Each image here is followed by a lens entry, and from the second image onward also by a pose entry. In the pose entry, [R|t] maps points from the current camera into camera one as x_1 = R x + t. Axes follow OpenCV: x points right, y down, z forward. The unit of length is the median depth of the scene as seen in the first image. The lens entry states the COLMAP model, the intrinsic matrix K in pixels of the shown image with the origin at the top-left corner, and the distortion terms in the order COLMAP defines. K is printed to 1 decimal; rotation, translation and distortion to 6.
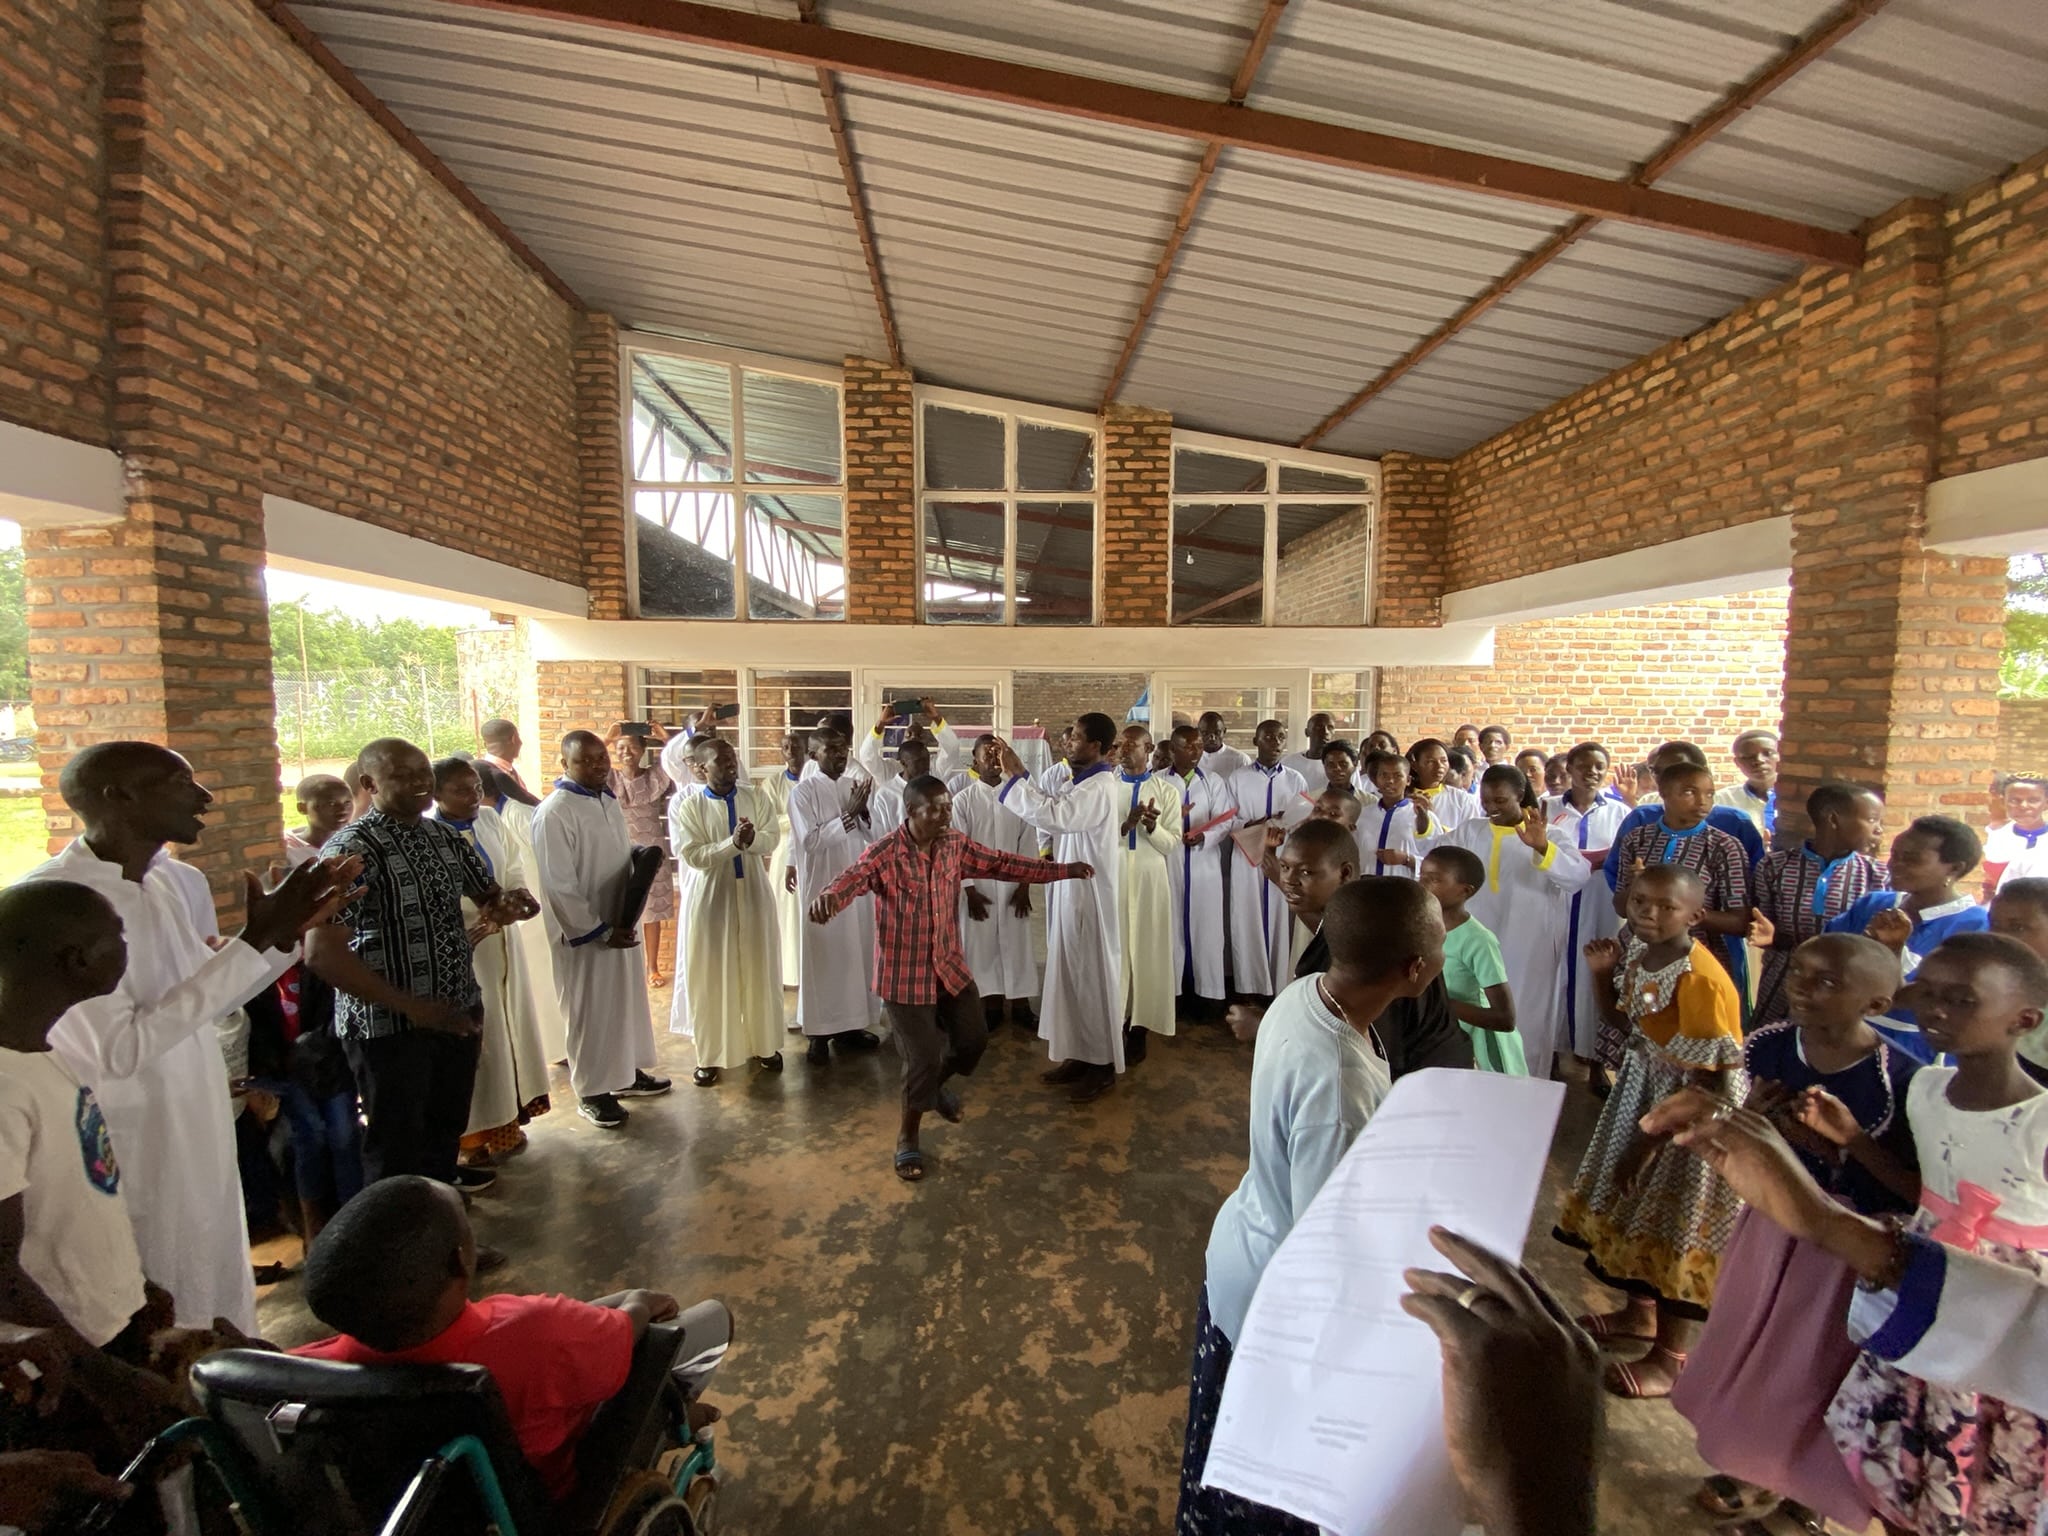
lens RADIAL K [[820.2, 0, 1036.6], [0, 820.2, 768.0], [0, 0, 1]] dist [0.000516, -0.000403]
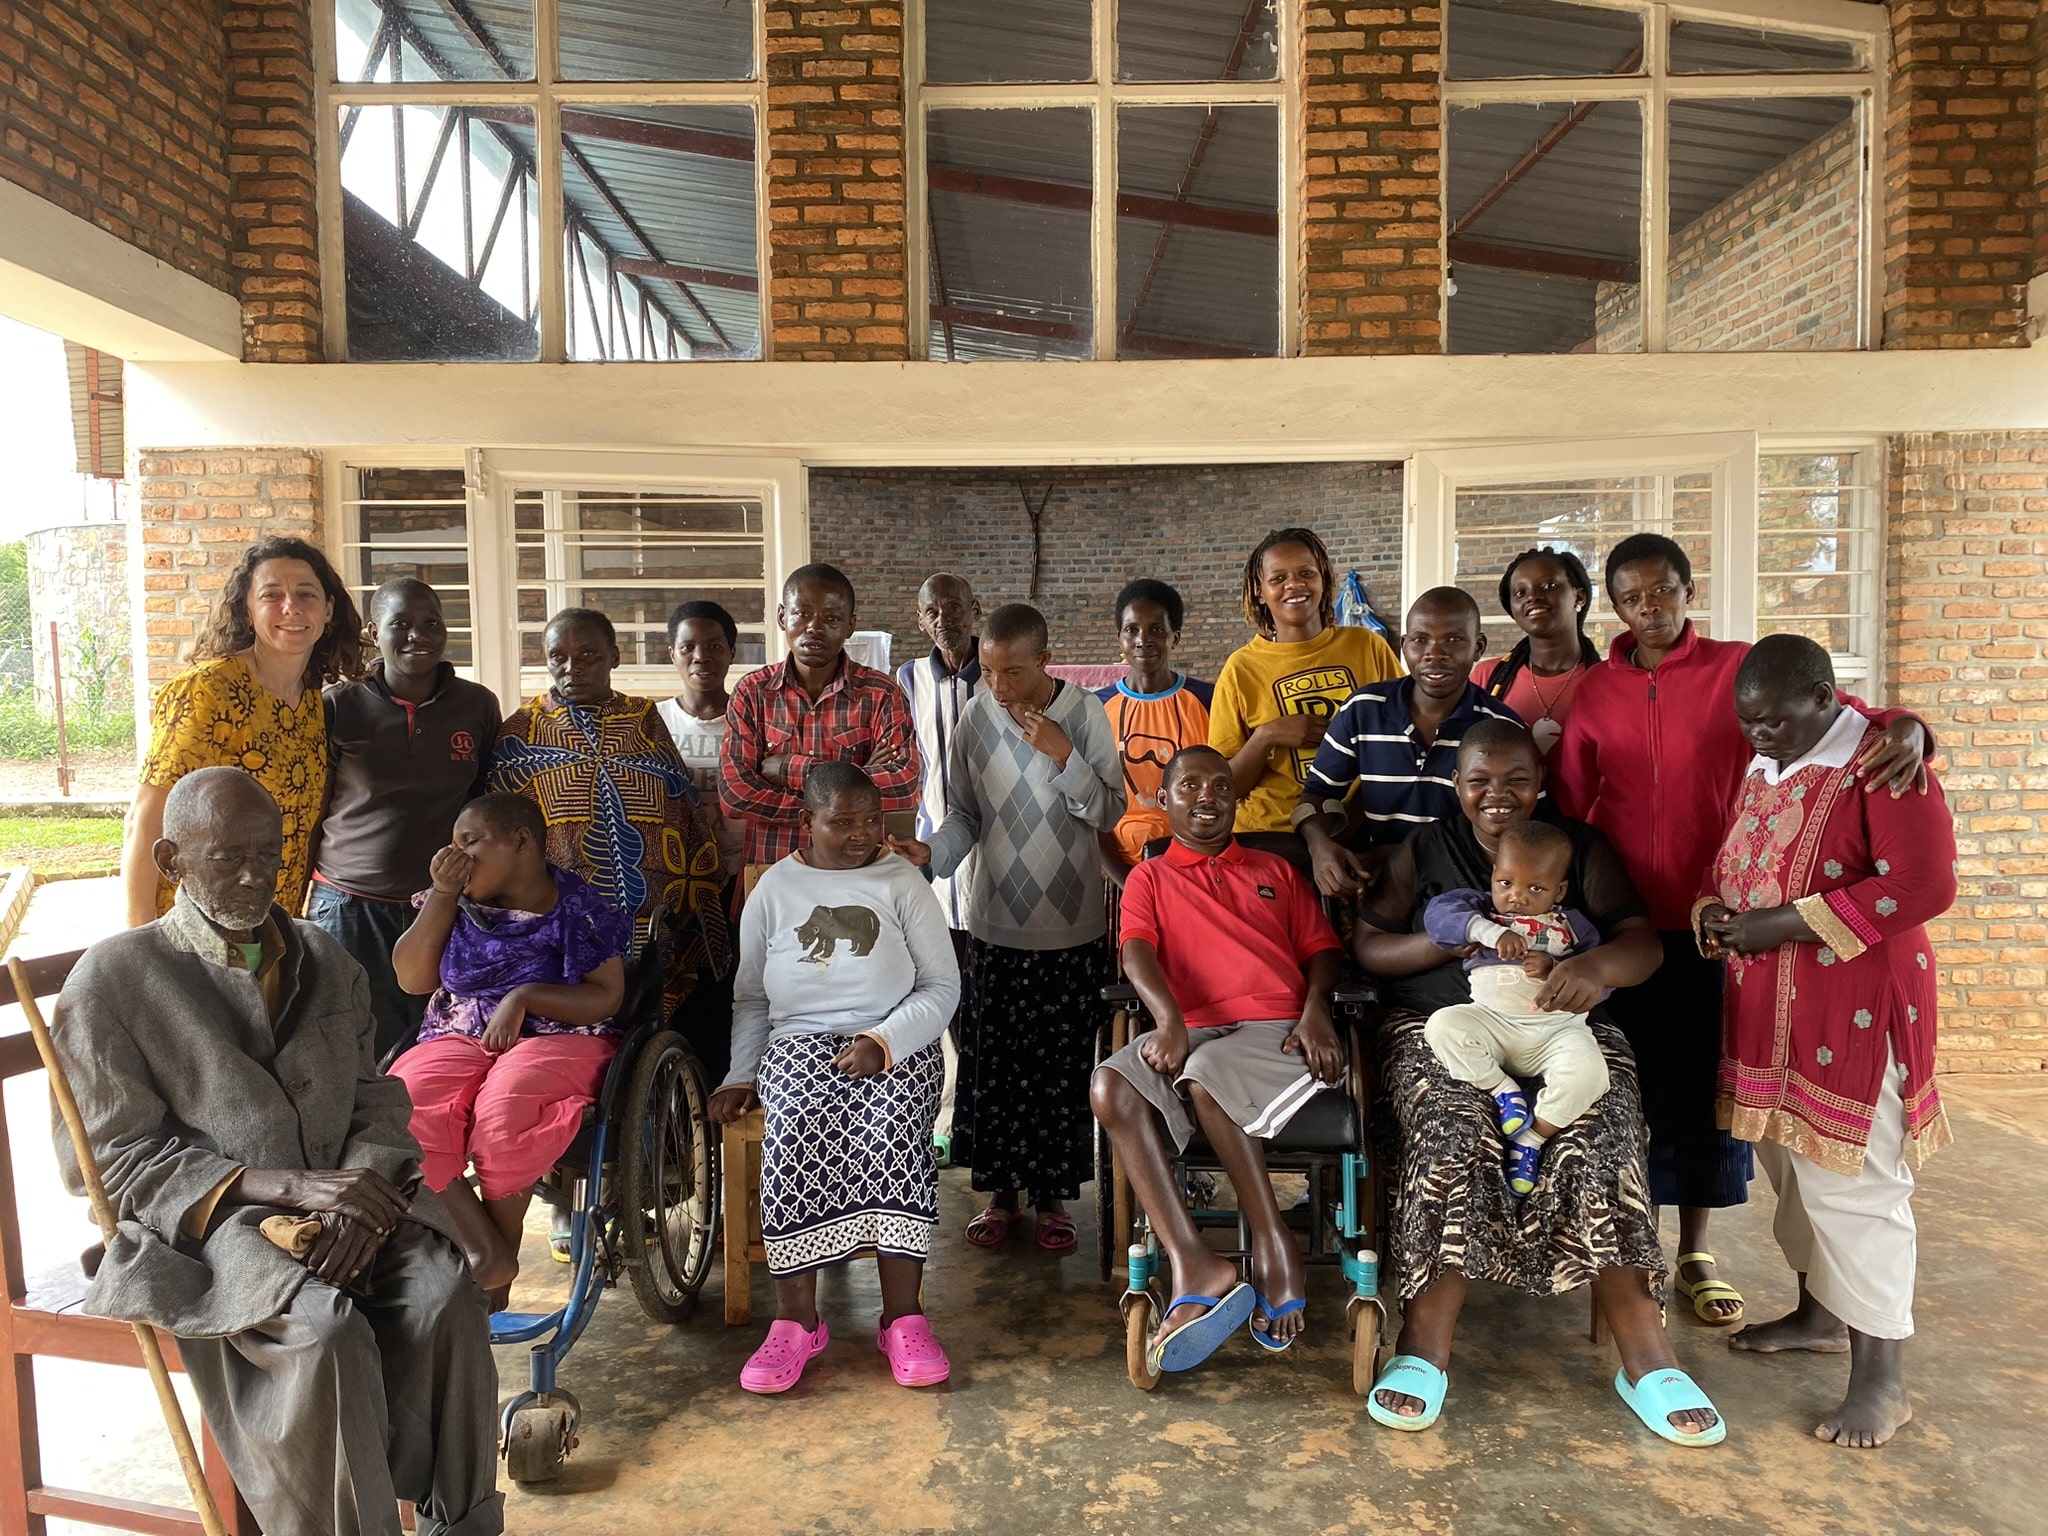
lens RADIAL K [[1554.7, 0, 1043.3], [0, 1554.7, 770.7], [0, 0, 1]] dist [-0.043429, 0.044060]
pose [[0.999083, -0.012729, -0.040887, -0.036162], [0.011862, 0.999701, -0.021369, 0.083949], [0.041147, 0.020864, 0.998935, 0.108322]]
